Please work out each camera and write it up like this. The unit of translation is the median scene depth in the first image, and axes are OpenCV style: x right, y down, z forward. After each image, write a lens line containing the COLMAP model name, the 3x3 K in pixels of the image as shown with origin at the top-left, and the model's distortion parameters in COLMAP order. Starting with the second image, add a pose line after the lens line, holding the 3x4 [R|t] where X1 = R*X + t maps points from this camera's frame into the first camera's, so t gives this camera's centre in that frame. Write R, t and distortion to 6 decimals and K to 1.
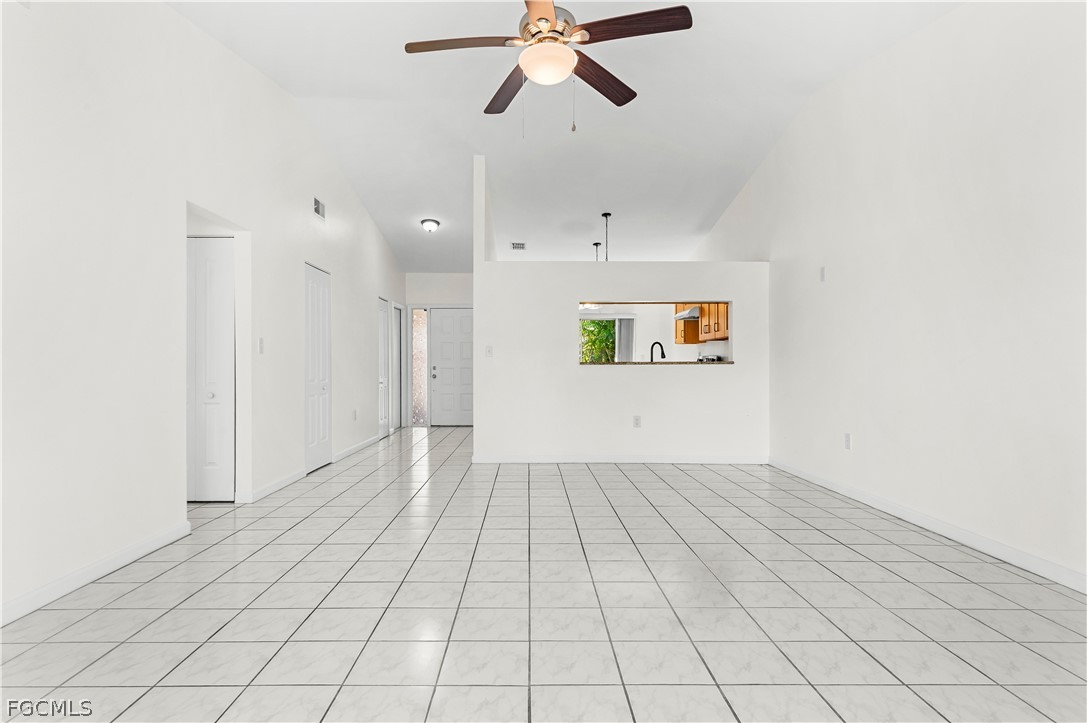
lens RADIAL K [[592.3, 0, 539.4], [0, 592.3, 363.2], [0, 0, 1]] dist [0.005131, 0.001769]
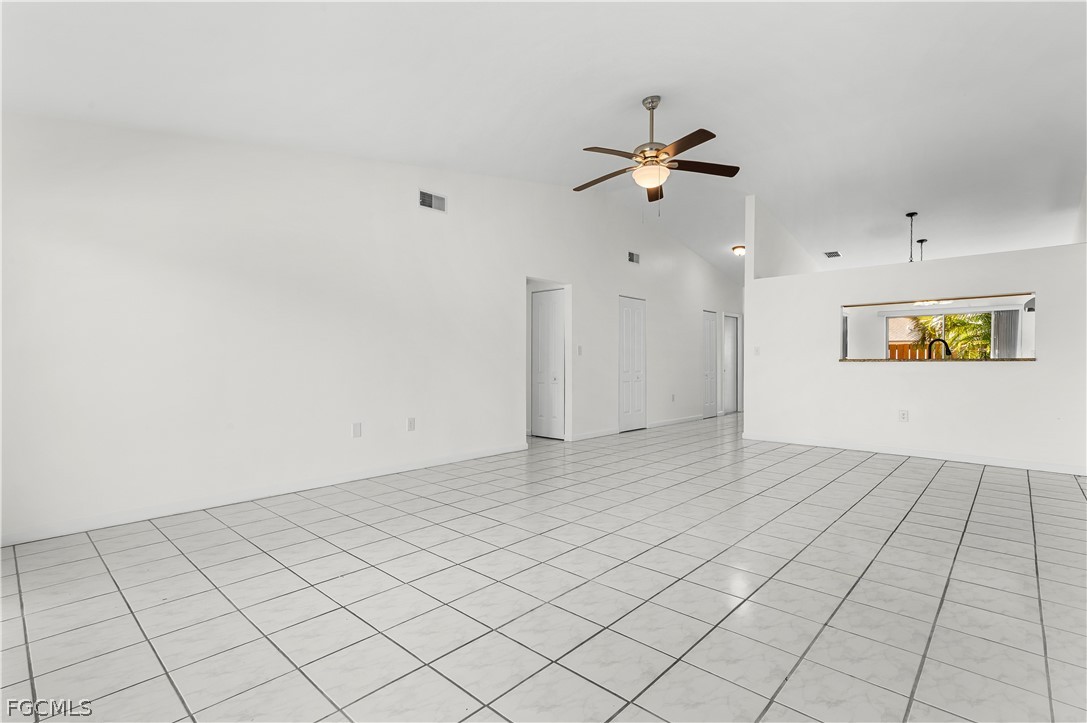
lens RADIAL K [[511.7, 0, 551.5], [0, 511.7, 363.7], [0, 0, 1]] dist [0.013087, -0.001773]
pose [[0.741021, 0.003034, -0.671475, 0.344431], [0.001552, 0.999979, 0.006231, -0.000791], [0.671480, -0.005659, 0.741001, -0.101803]]
